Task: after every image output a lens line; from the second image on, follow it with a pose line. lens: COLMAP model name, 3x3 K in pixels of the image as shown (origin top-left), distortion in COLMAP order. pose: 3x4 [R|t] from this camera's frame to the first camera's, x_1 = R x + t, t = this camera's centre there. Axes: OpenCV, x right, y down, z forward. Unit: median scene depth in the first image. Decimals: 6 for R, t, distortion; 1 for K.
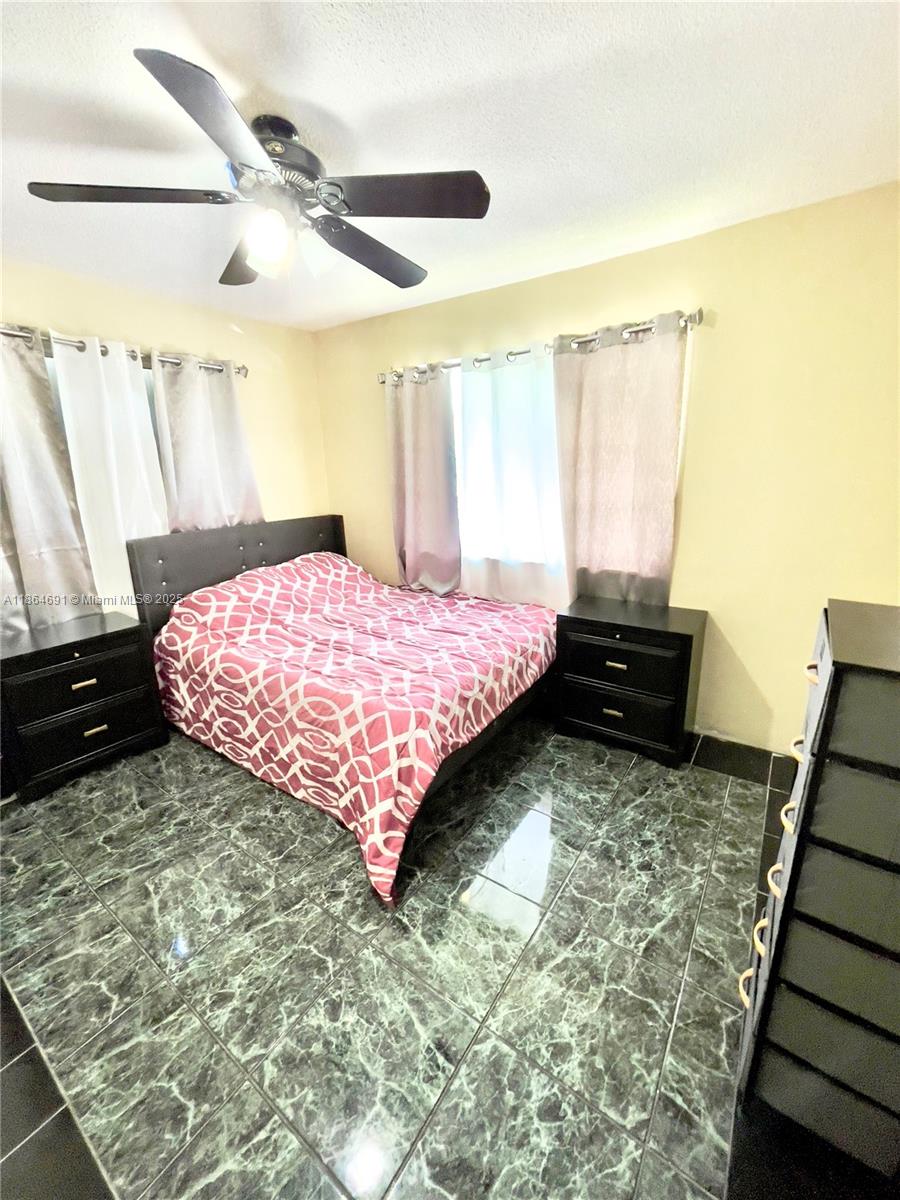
lens RADIAL K [[491.7, 0, 450.0], [0, 491.7, 600.0], [0, 0, 1]] dist [-0.050800, 0.015032]
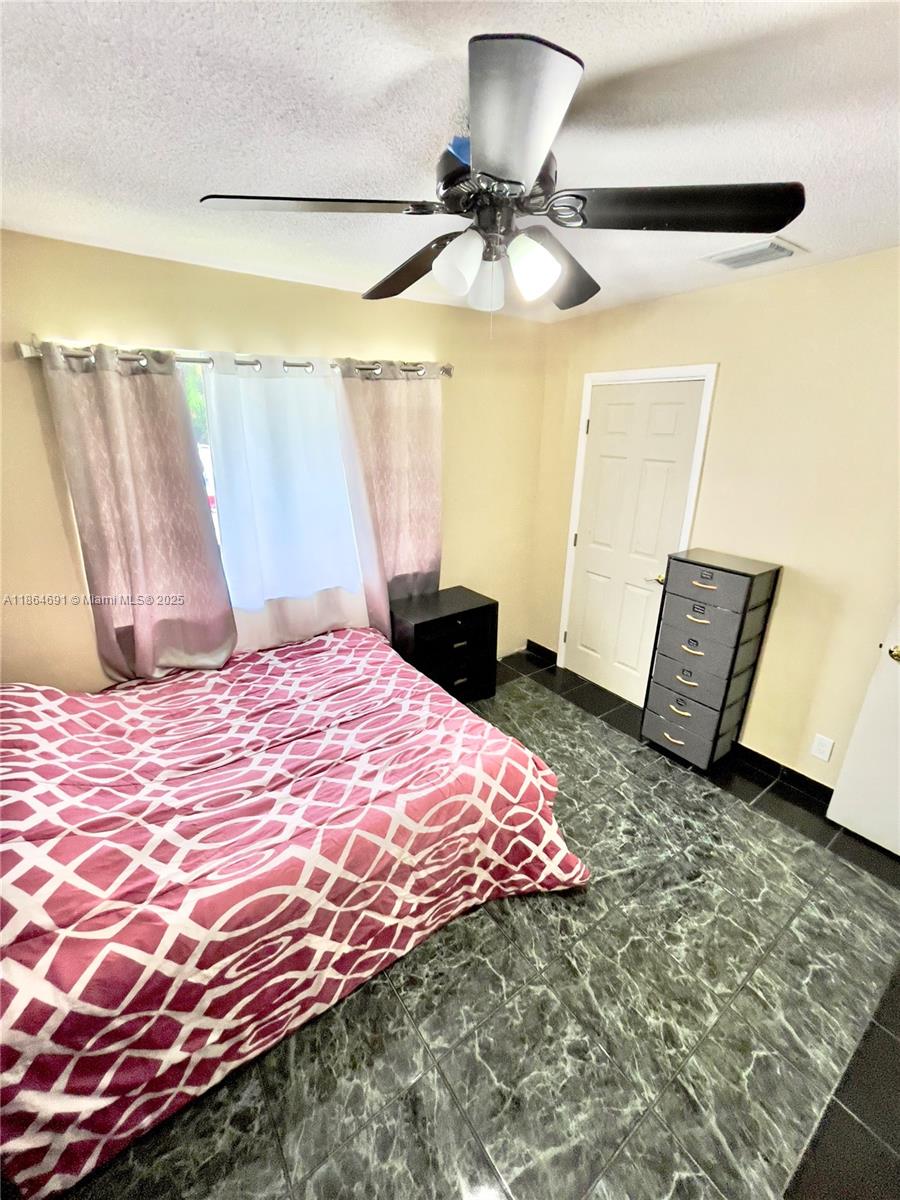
lens RADIAL K [[491.7, 0, 450.0], [0, 491.7, 600.0], [0, 0, 1]] dist [-0.050800, 0.015032]
pose [[0.321478, -0.296484, 0.899305, -0.738266], [0.245653, 0.943316, 0.223179, -0.252453], [-0.914498, 0.149170, 0.376087, 0.510038]]
